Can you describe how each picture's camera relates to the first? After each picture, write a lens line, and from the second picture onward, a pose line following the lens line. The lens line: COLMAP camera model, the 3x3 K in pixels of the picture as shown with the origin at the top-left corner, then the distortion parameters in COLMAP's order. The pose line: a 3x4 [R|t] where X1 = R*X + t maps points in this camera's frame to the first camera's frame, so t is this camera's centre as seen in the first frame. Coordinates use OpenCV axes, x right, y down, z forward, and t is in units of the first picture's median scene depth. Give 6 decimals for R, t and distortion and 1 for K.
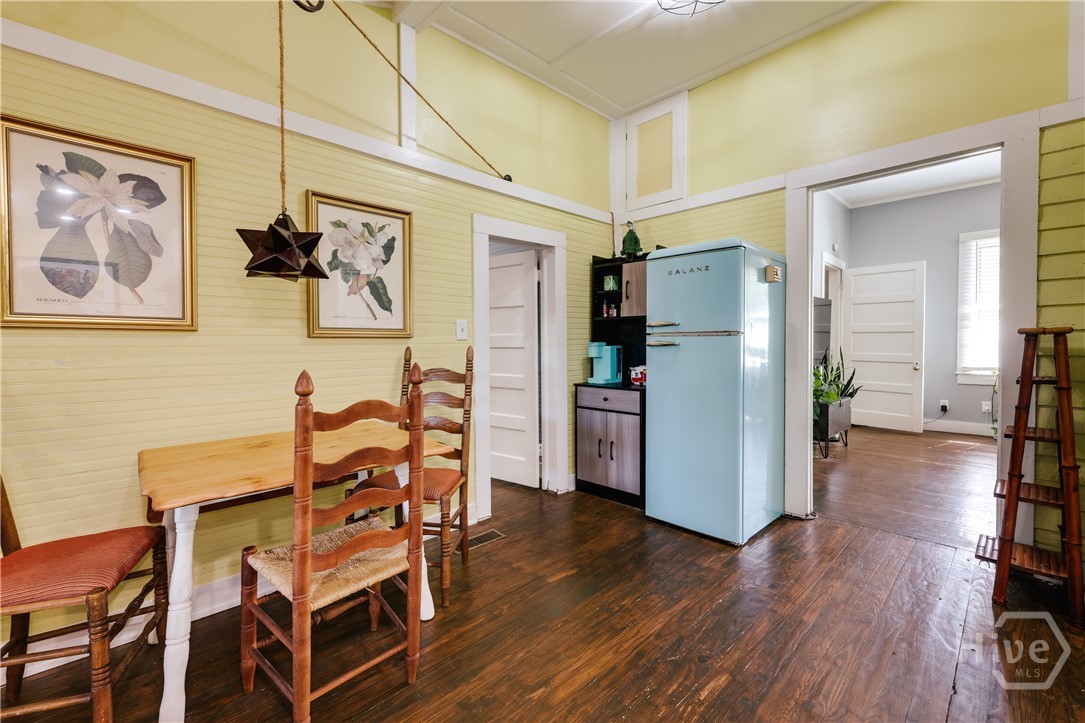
lens RADIAL K [[471.8, 0, 544.4], [0, 471.8, 354.2], [0, 0, 1]] dist [-0.000629, 0.000037]
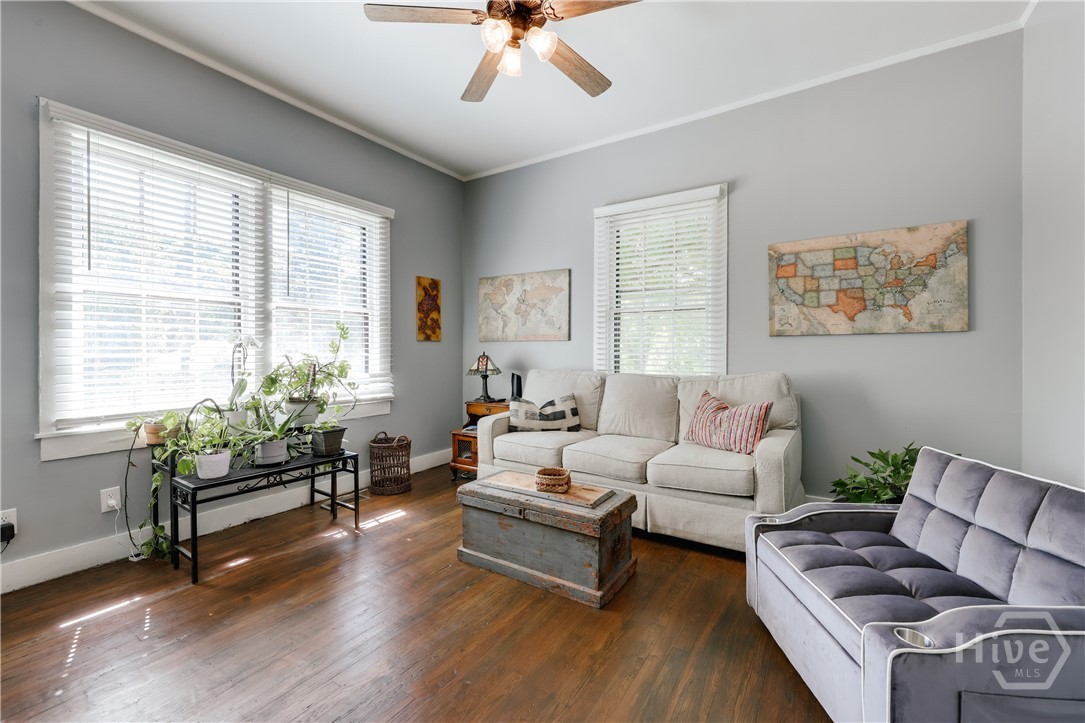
lens RADIAL K [[471.8, 0, 541.8], [0, 471.8, 355.8], [0, 0, 1]] dist [-0.000629, 0.000037]
pose [[-0.222351, -0.002249, 0.974964, 0.411868], [0.025621, 0.999639, 0.008149, -0.023625], [-0.974630, 0.026791, -0.222213, 0.720816]]
